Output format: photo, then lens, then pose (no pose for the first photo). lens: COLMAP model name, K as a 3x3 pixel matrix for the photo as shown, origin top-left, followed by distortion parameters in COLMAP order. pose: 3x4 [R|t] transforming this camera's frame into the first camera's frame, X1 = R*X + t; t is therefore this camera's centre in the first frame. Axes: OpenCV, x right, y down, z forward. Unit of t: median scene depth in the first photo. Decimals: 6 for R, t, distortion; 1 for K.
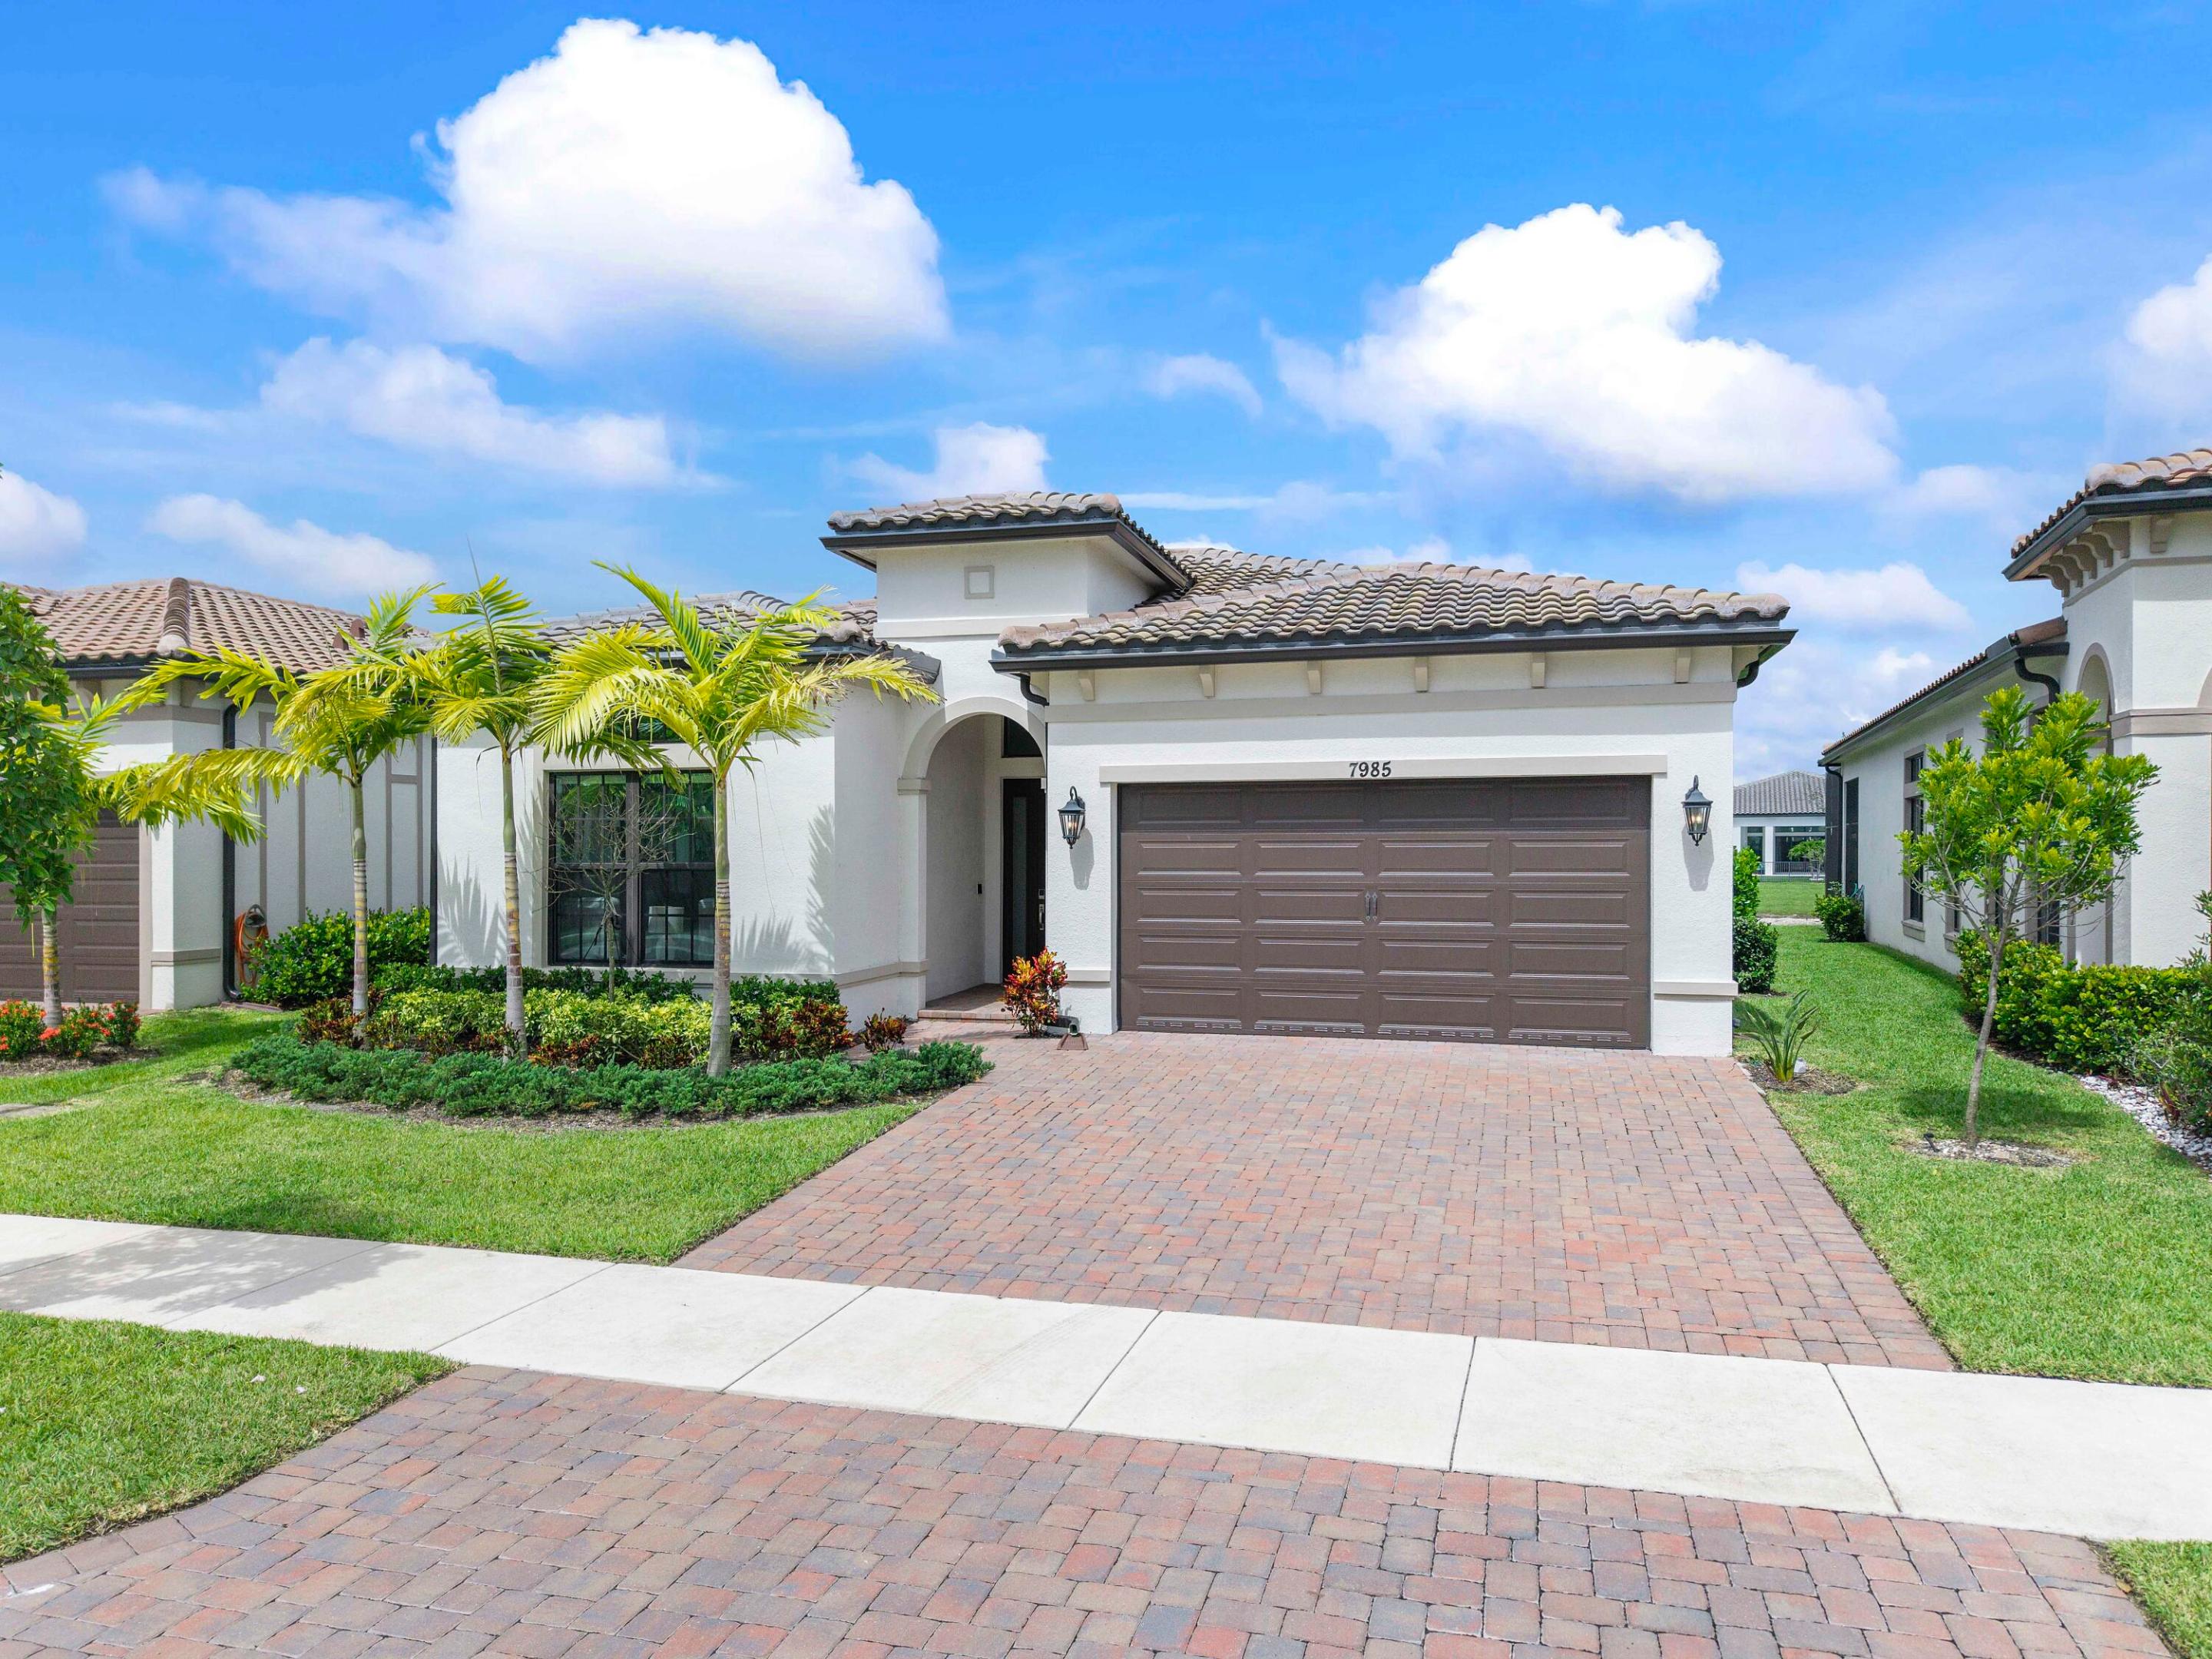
lens RADIAL K [[1536.7, 0, 1083.4], [0, 1536.7, 831.1], [0, 0, 1]] dist [0.004438, -0.001296]
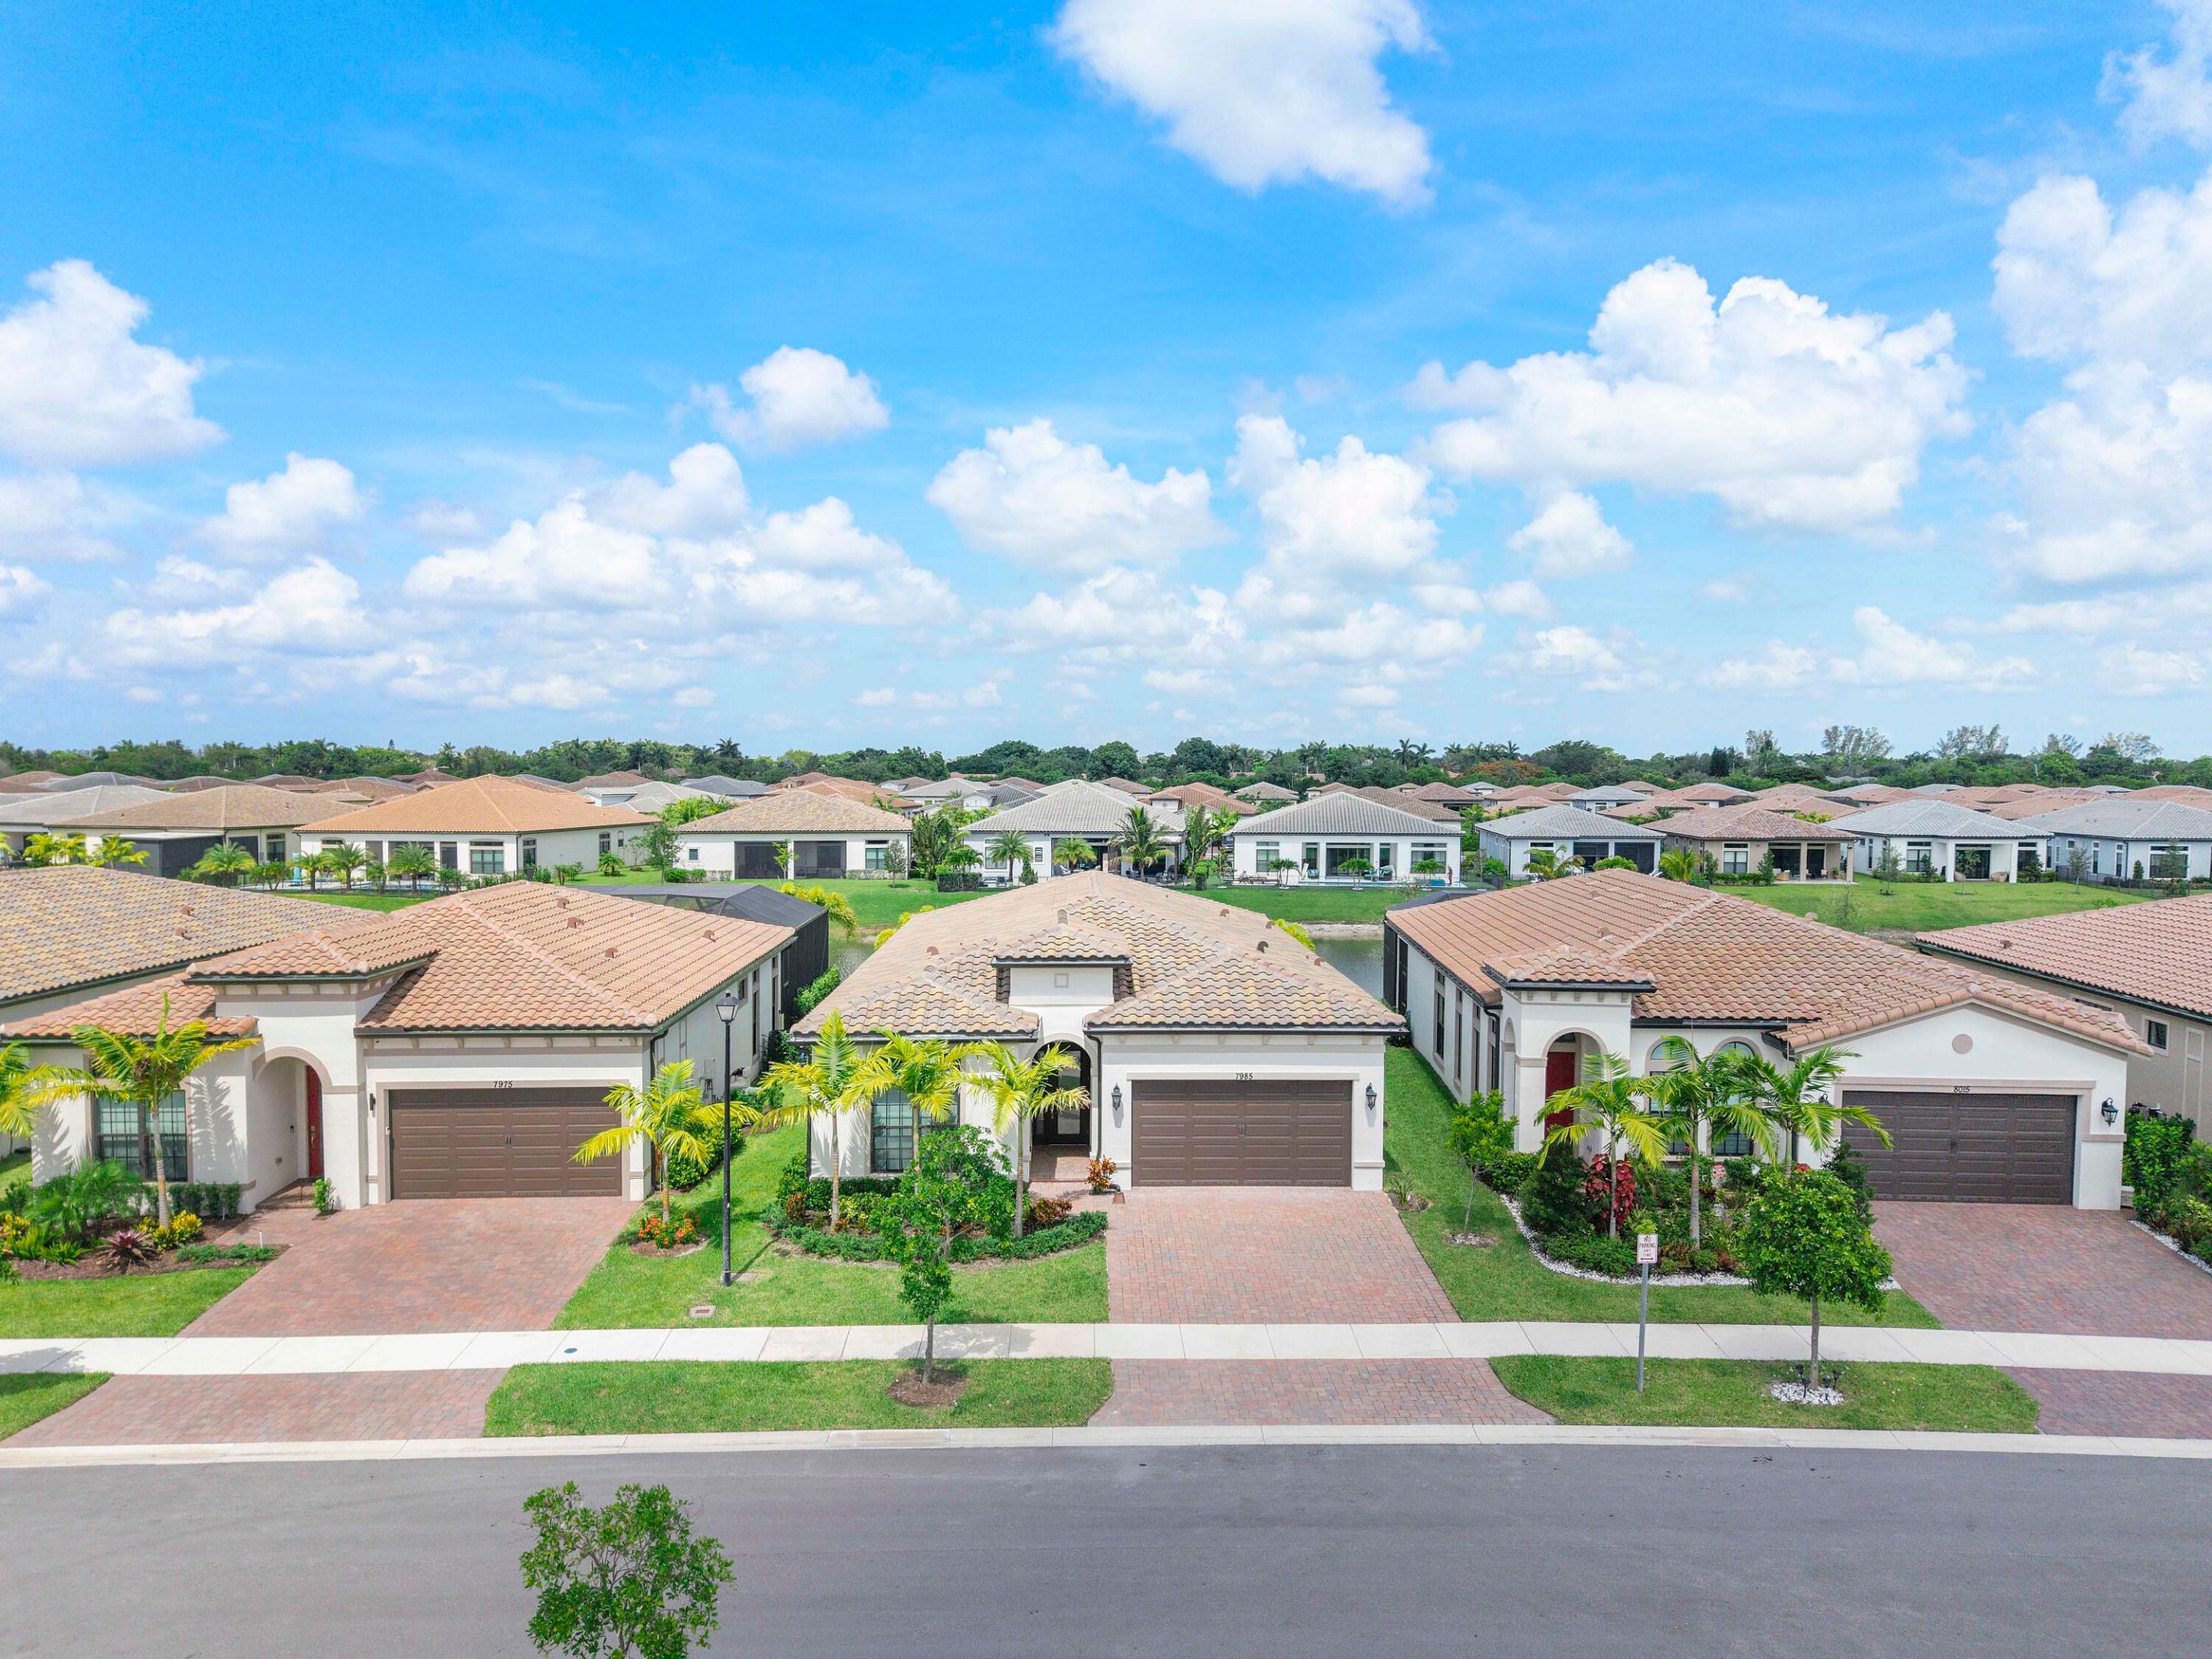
lens RADIAL K [[1558.0, 0, 1099.4], [0, 1558.0, 827.6], [0, 0, 1]] dist [0.006978, 0.004427]
pose [[0.957392, -0.007702, 0.288688, -0.842141], [-0.006911, 0.998747, 0.049567, -0.633539], [-0.288708, -0.049450, 0.956139, -1.431084]]
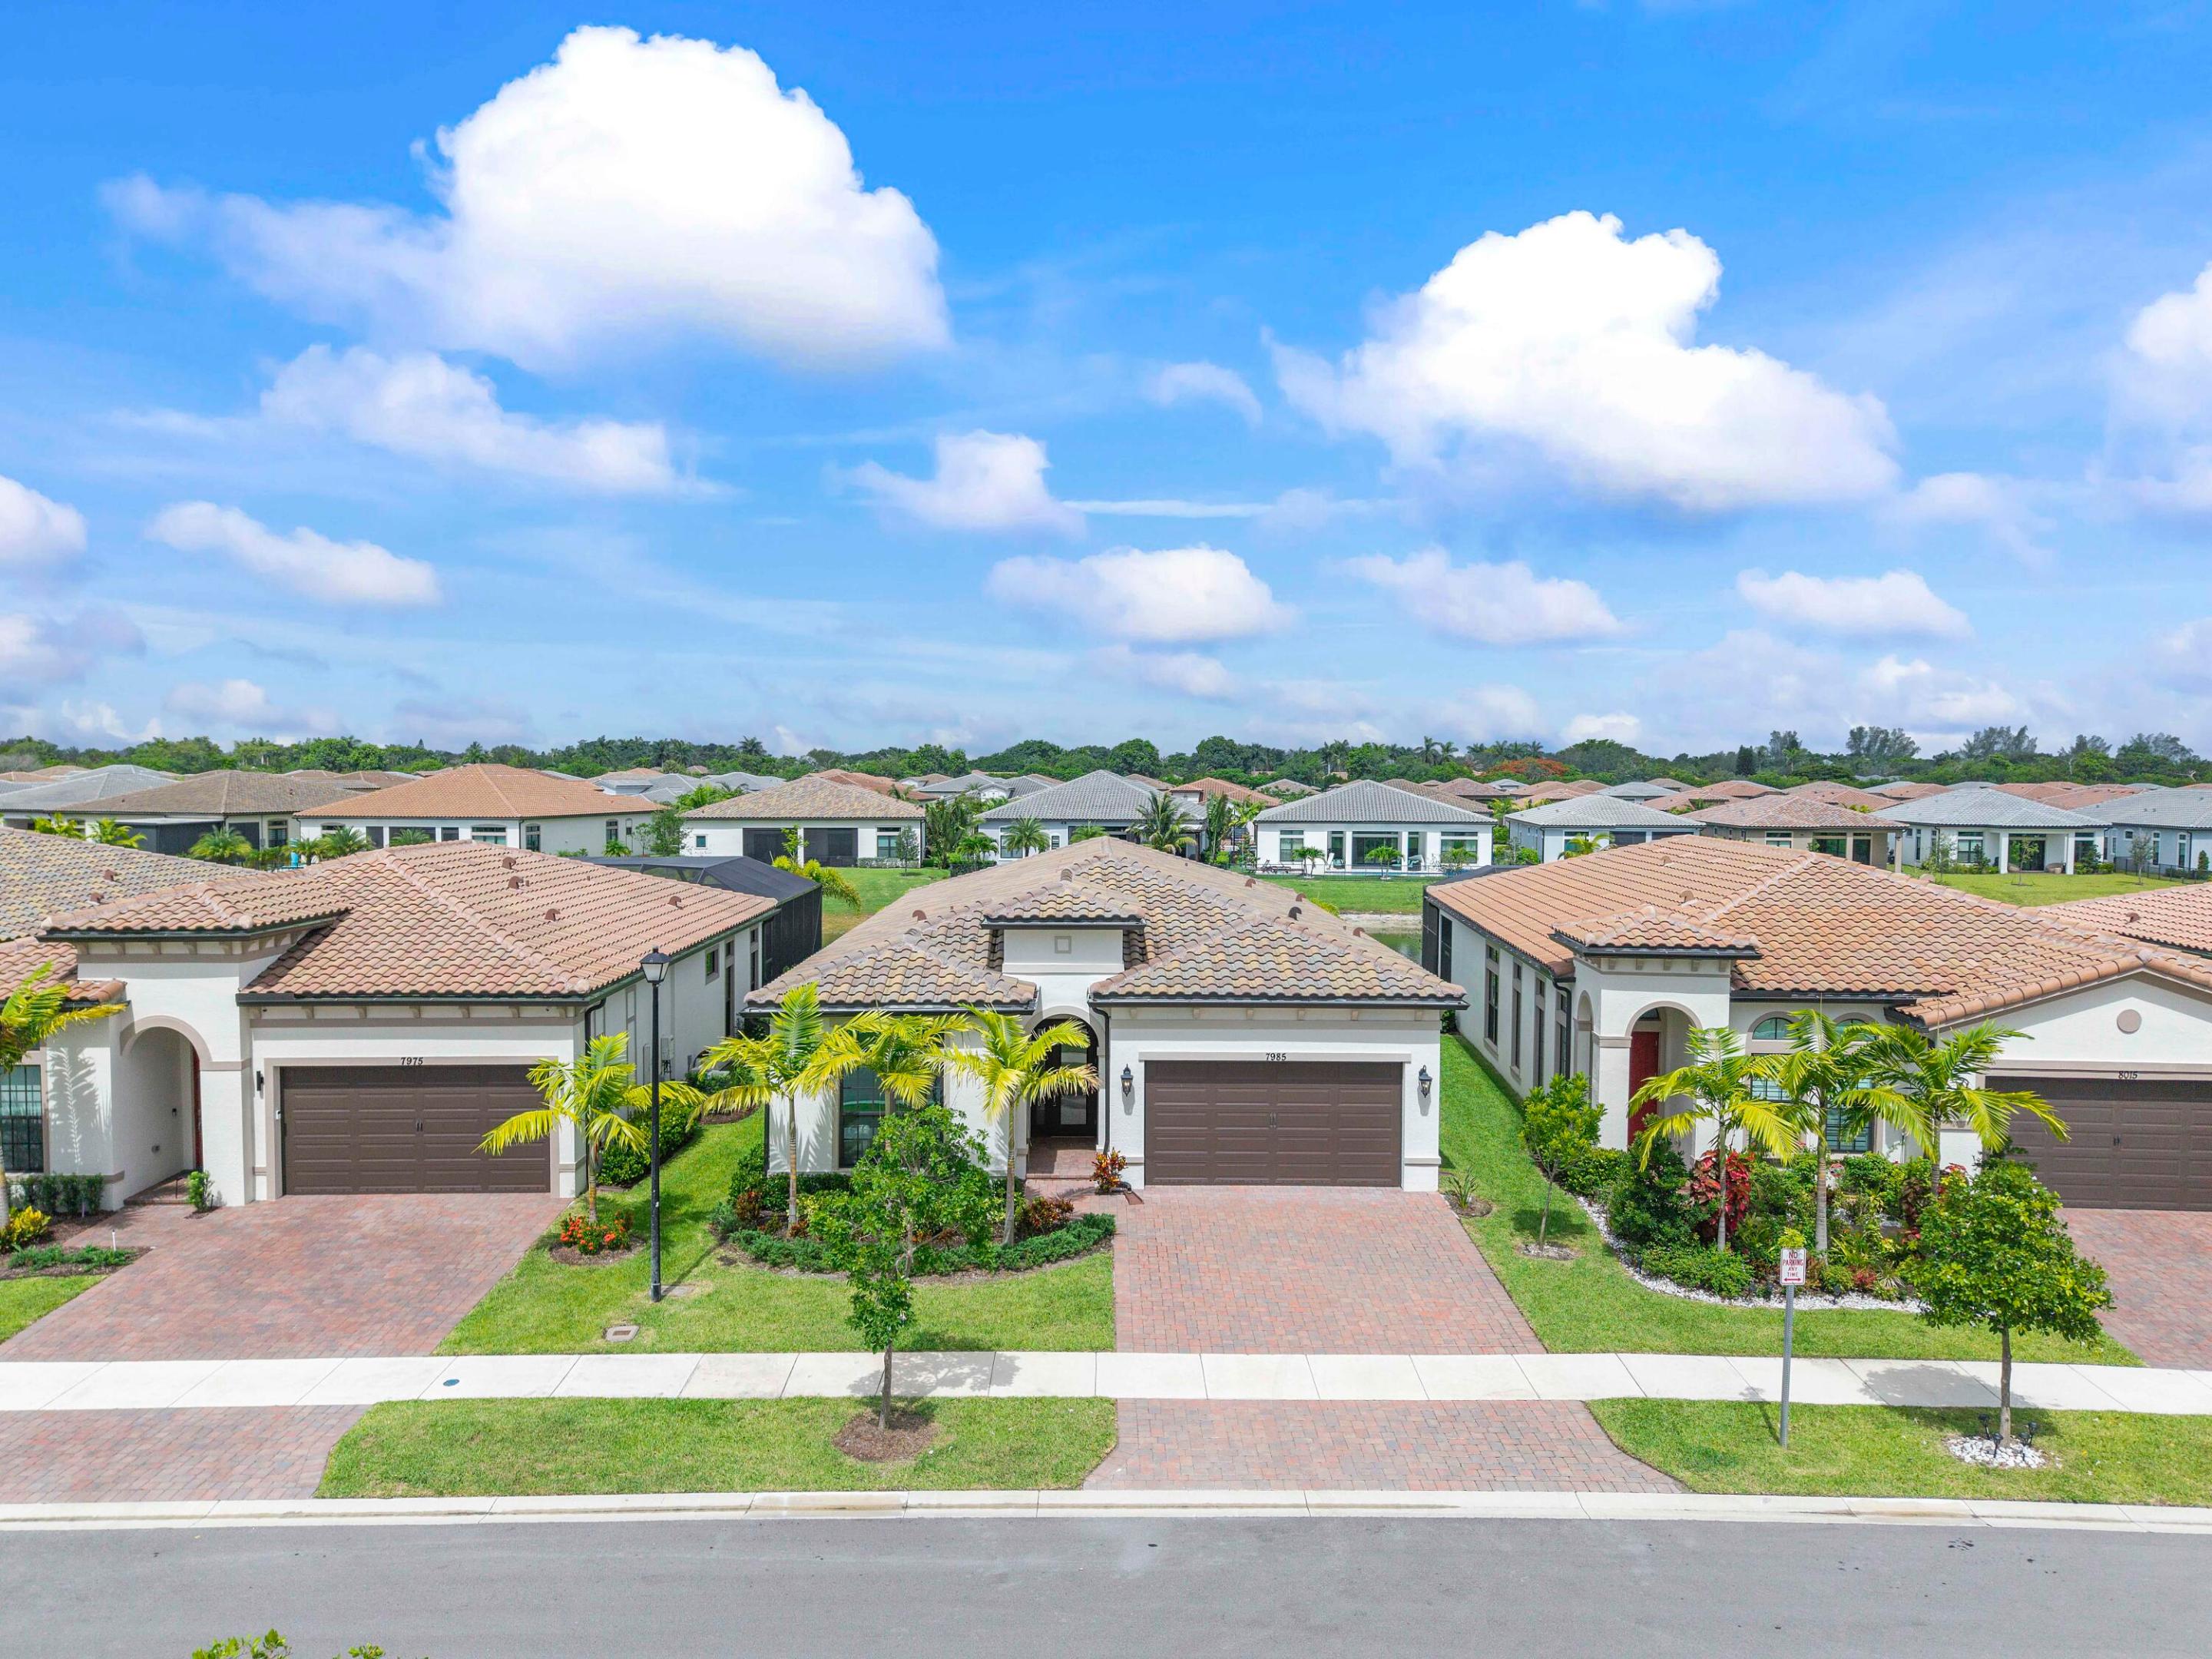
lens RADIAL K [[1543.3, 0, 1096.5], [0, 1543.3, 811.6], [0, 0, 1]] dist [0.003357, 0.003222]
pose [[0.961960, -0.002390, 0.273180, -0.701655], [-0.008221, 0.999256, 0.037692, -0.514161], [-0.273067, -0.038504, 0.961224, -1.042669]]
